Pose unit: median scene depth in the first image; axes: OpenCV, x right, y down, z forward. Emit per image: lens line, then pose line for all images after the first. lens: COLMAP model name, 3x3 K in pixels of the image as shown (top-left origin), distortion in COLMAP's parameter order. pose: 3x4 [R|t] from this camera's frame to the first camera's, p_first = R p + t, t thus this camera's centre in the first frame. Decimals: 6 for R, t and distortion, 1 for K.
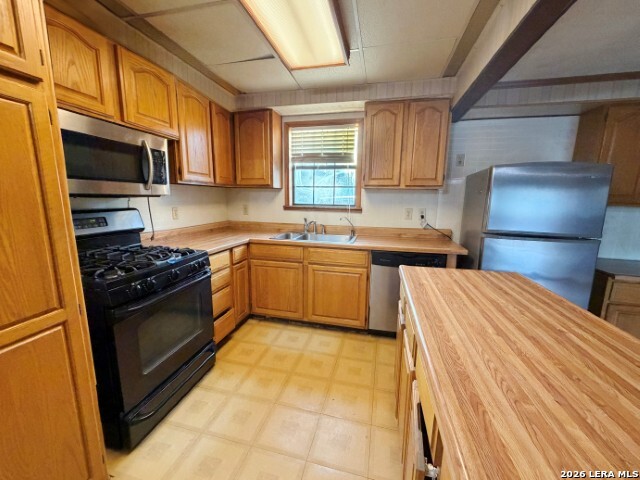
lens RADIAL K [[261.0, 0, 313.9], [0, 261.0, 241.2], [0, 0, 1]] dist [-0.000460, 0.000150]
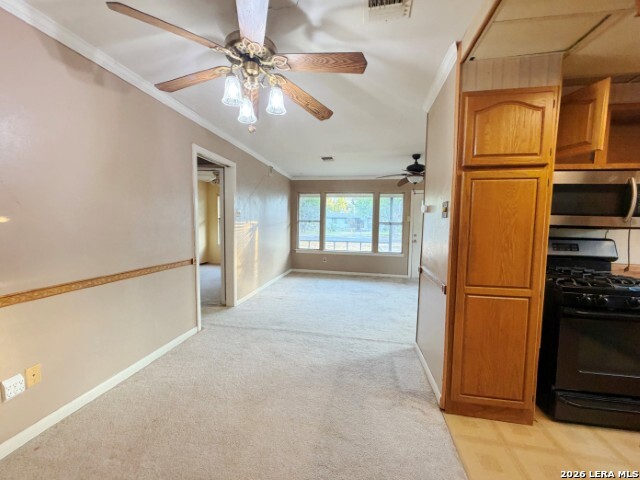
lens RADIAL K [[261.0, 0, 315.5], [0, 261.0, 238.0], [0, 0, 1]] dist [-0.000460, 0.000150]
pose [[0.065022, 0.051572, -0.996550, 0.434645], [-0.189871, 0.981059, 0.038382, 0.083714], [0.979654, 0.186720, 0.073582, -0.393705]]
